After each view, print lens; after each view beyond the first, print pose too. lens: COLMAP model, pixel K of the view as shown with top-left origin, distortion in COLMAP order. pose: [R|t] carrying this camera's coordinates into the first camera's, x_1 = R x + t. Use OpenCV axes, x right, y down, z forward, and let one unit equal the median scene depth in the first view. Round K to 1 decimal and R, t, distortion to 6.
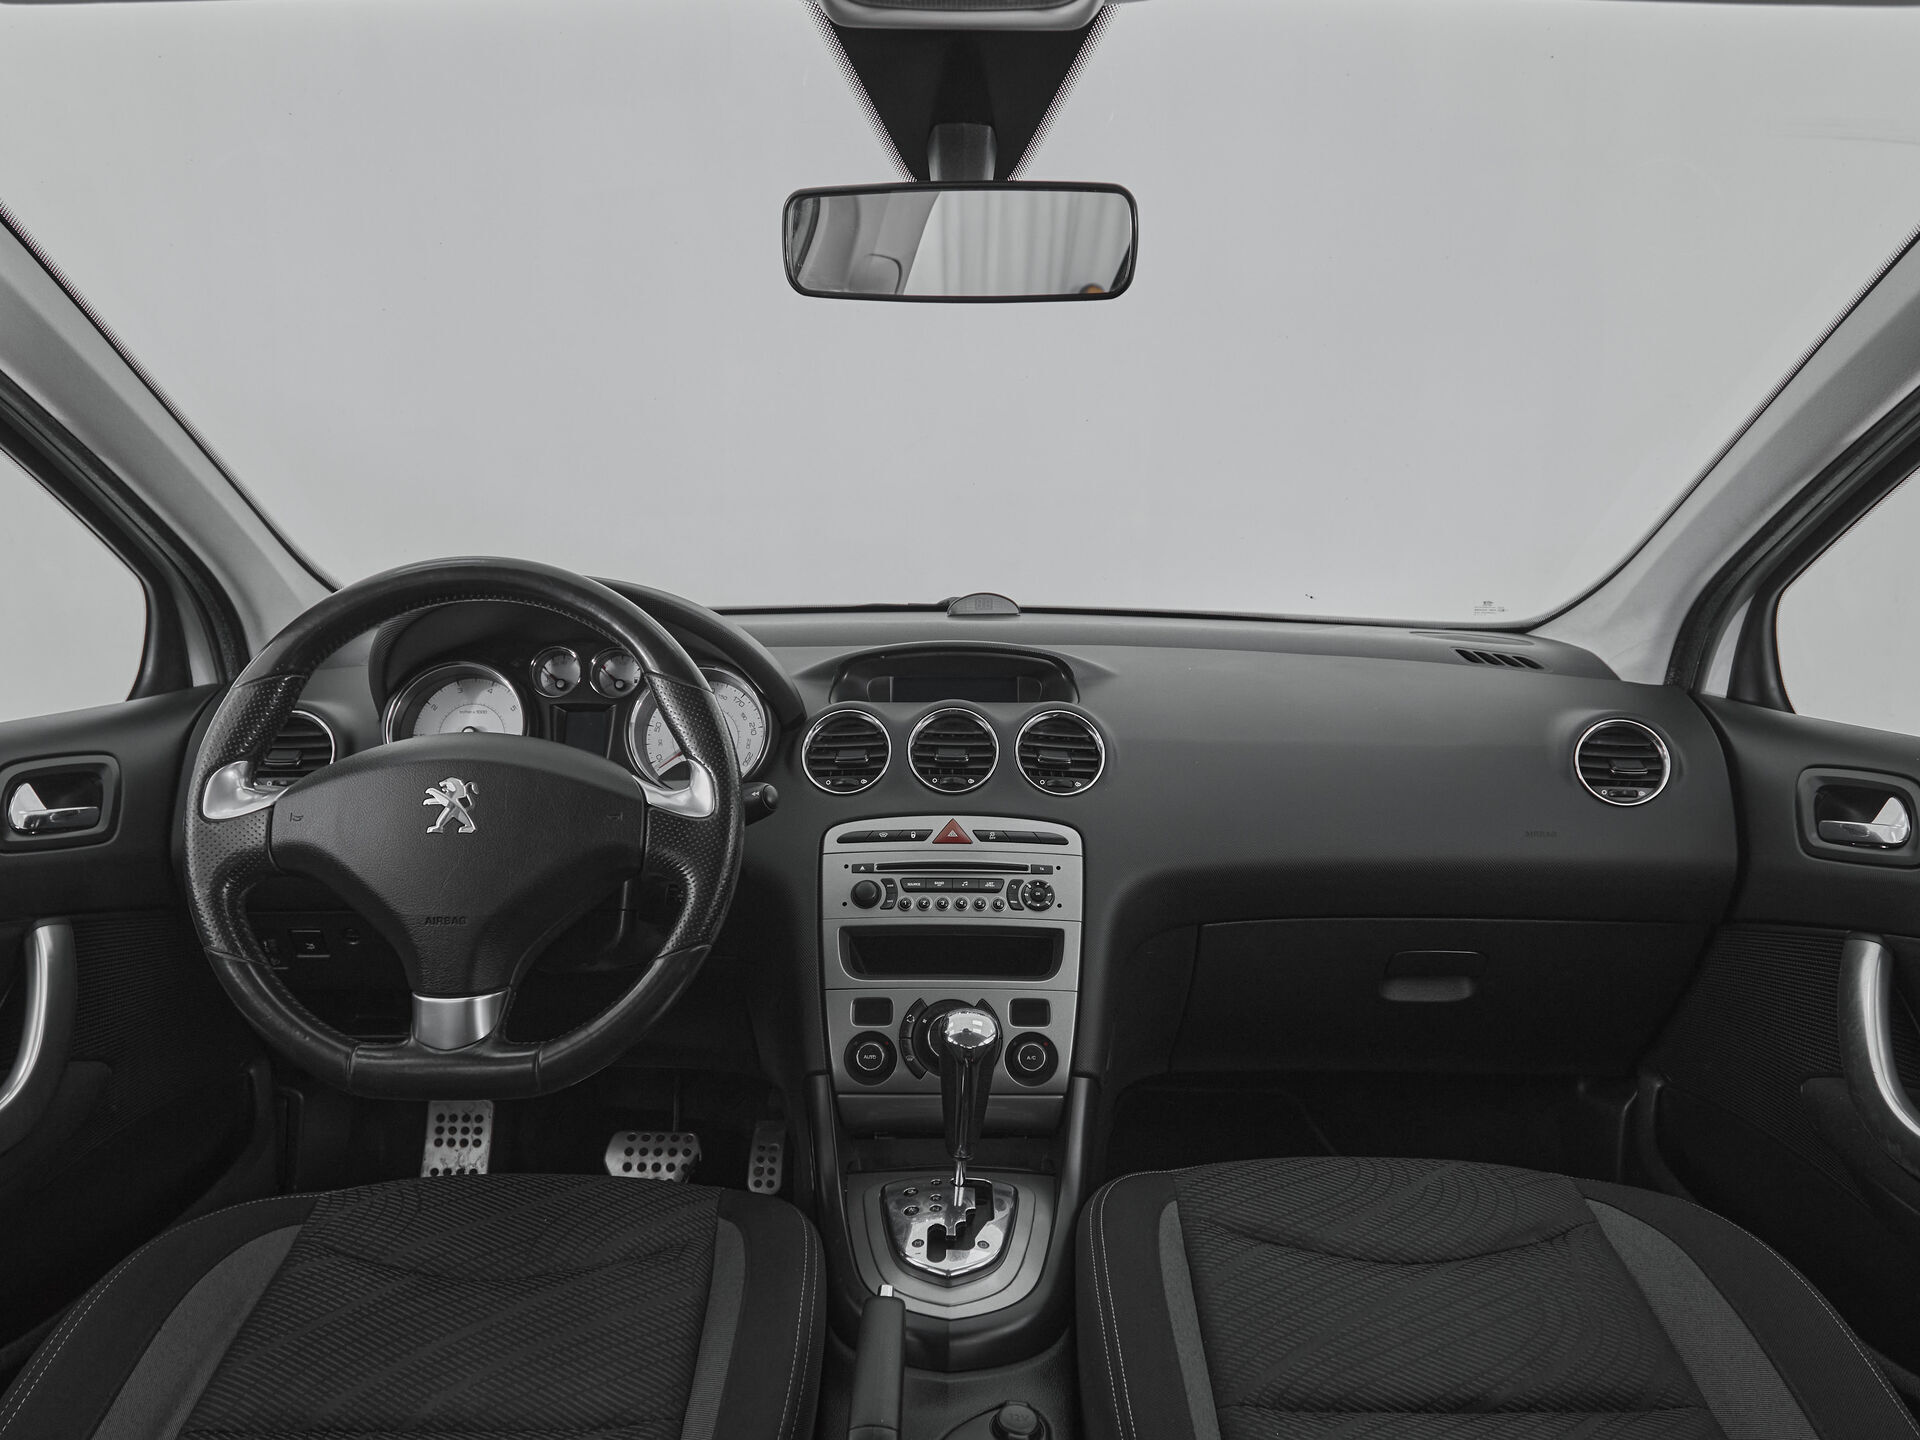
lens RADIAL K [[1315.7, 0, 955.3], [0, 1315.7, 874.6], [0, 0, 1]] dist [-0.002195, 0.002253]
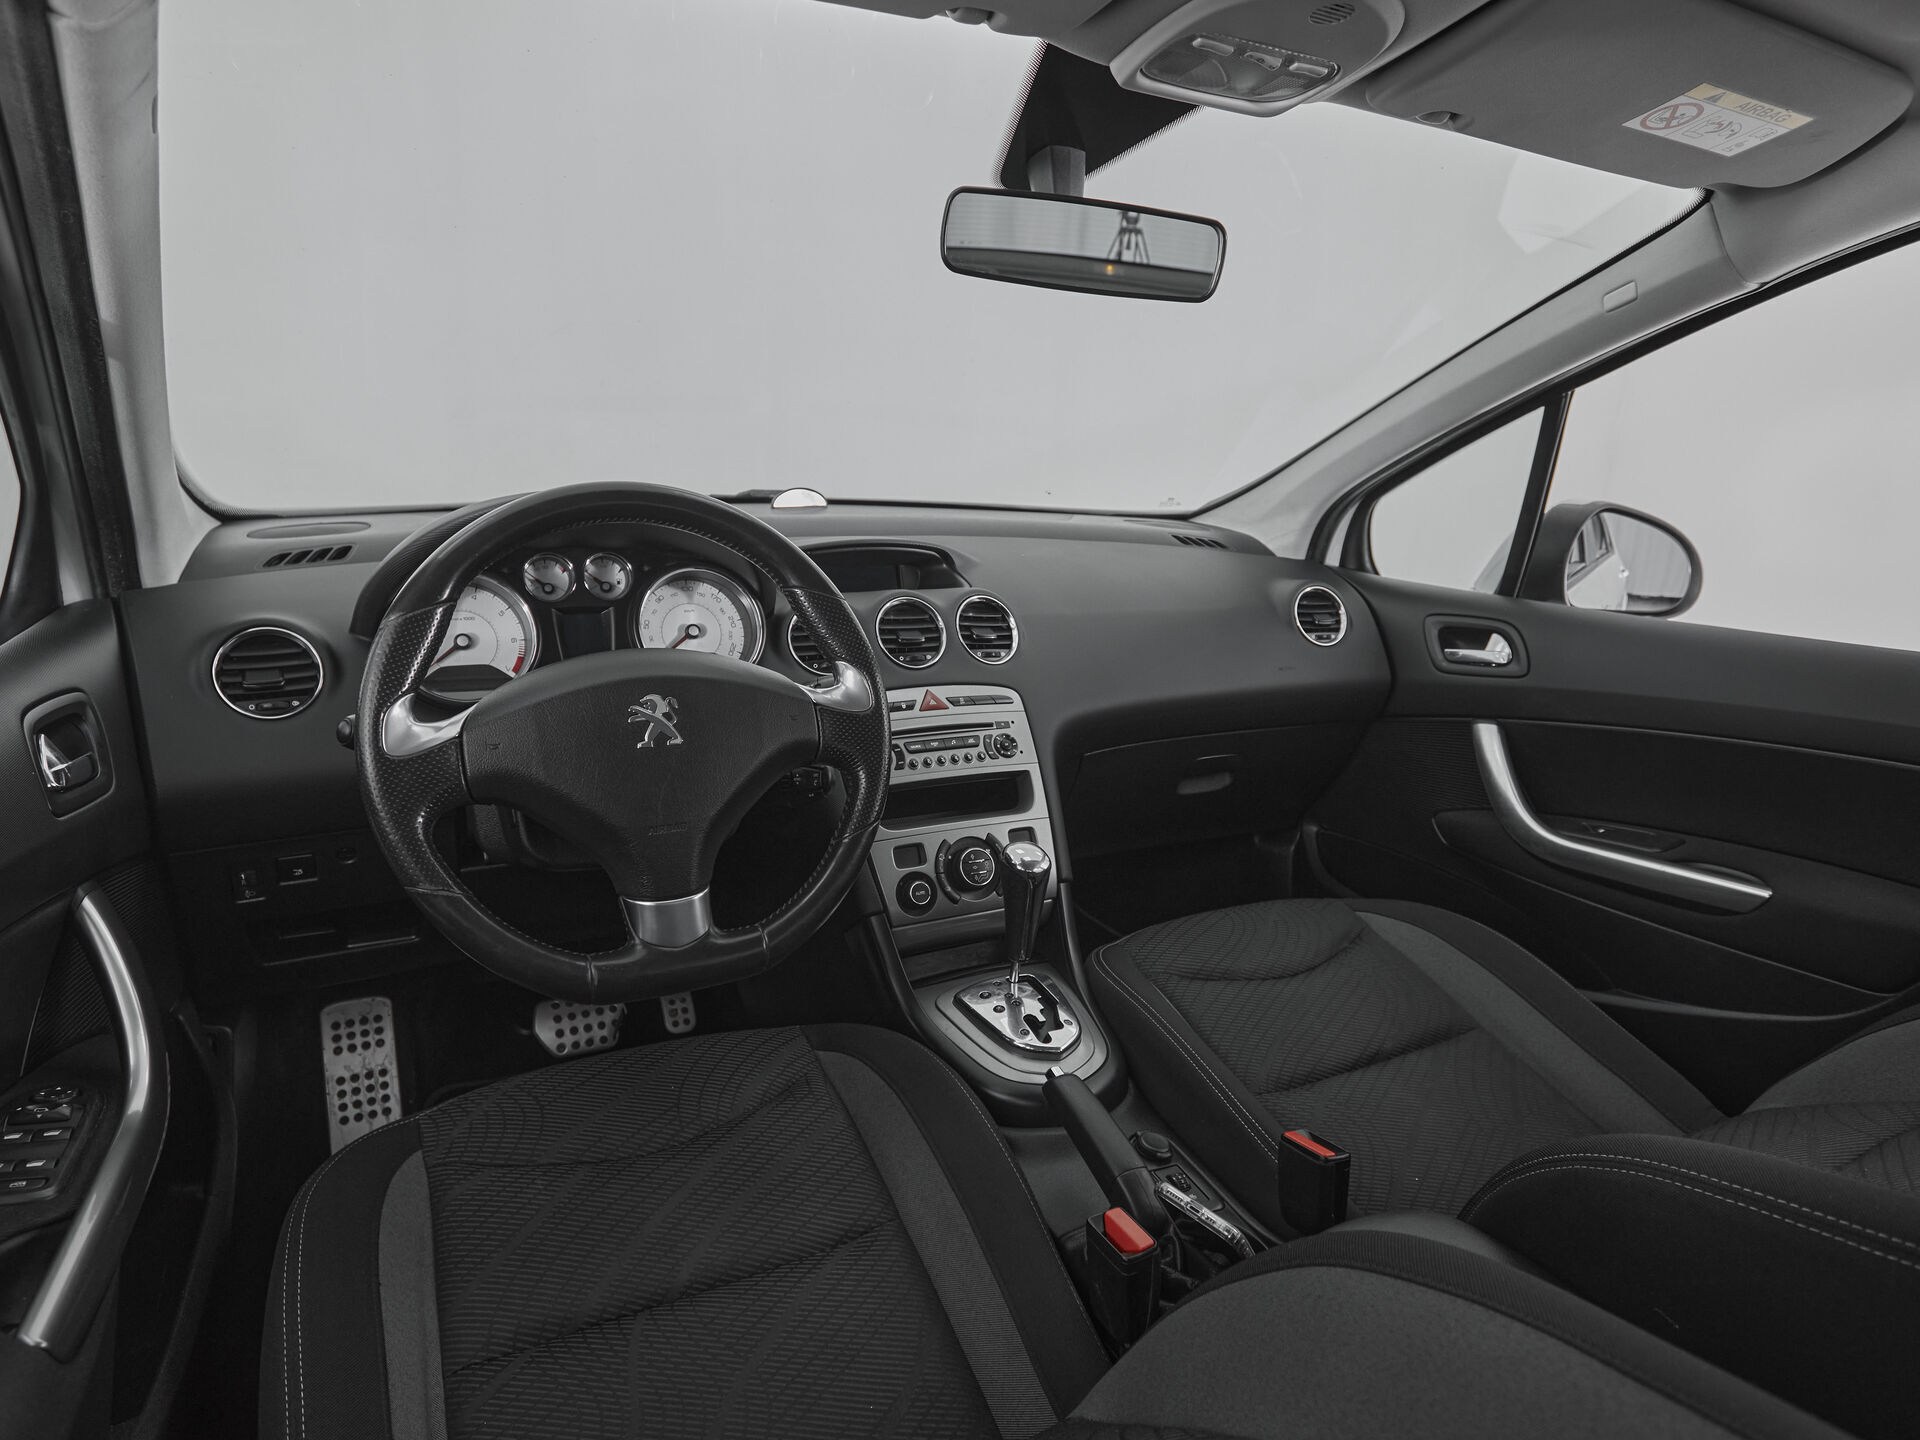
lens RADIAL K [[1130.2, 0, 960.0], [0, 1130.2, 720.0], [0, 0, 1]] dist [-0.003335, -0.000591]
pose [[0.889088, -0.088704, 0.449059, -0.460086], [0.077374, 0.996050, 0.043560, -0.059070], [-0.451149, -0.003983, 0.892440, 0.053247]]
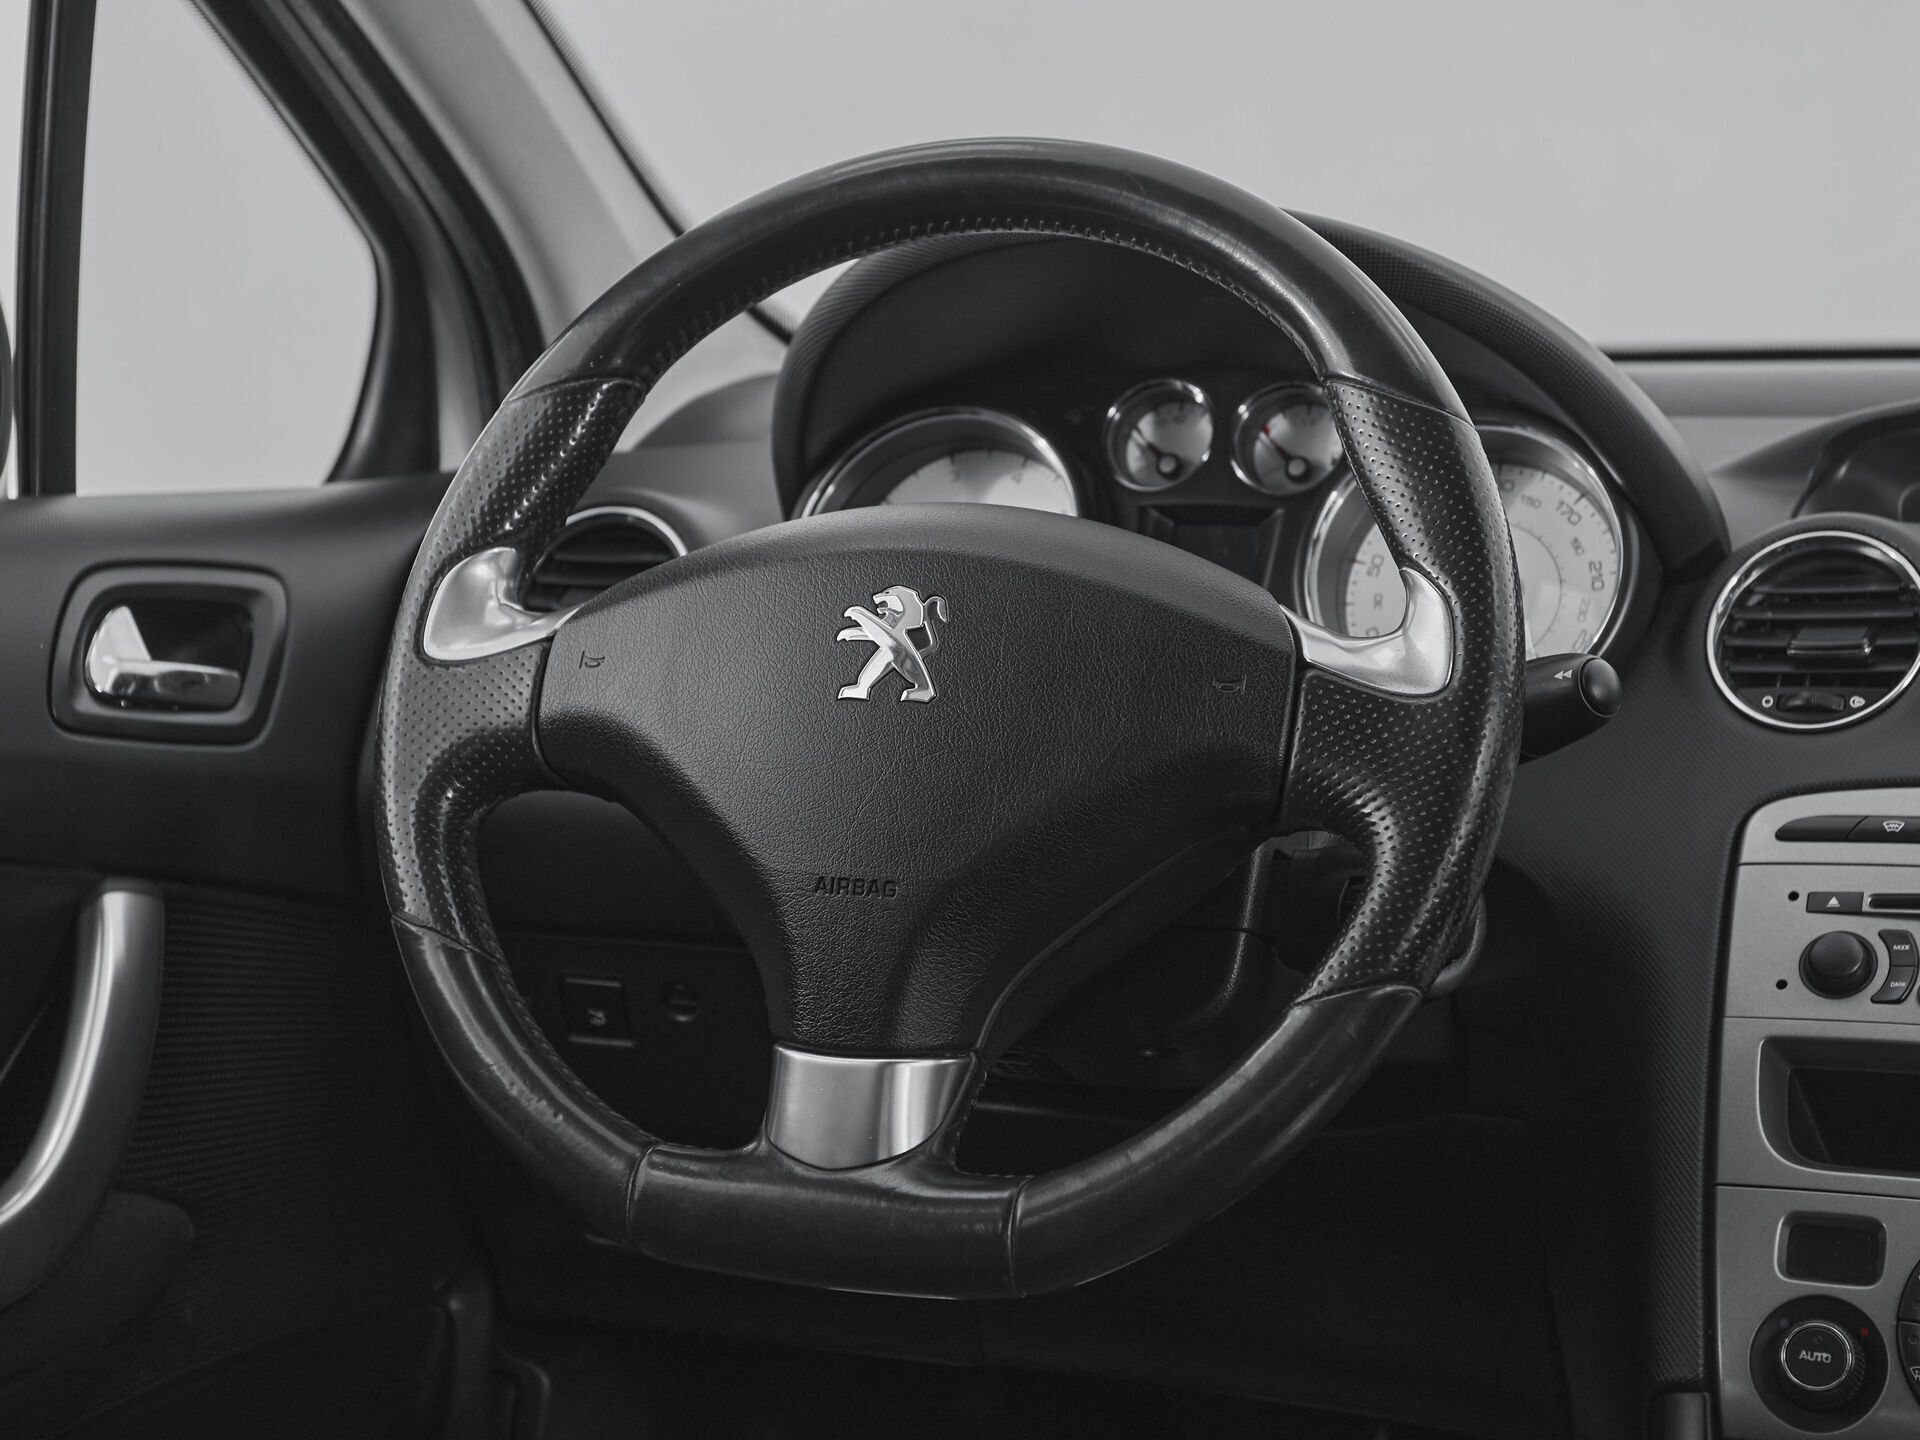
lens RADIAL K [[3467.2, 0, 951.8], [0, 3467.2, 629.8], [0, 0, 1]] dist [0.026717, 0.053079]
pose [[0.928380, 0.032192, -0.370236, 0.070941], [-0.093795, 0.984286, -0.149609, 0.098630], [0.359602, 0.173621, 0.916811, -0.090749]]
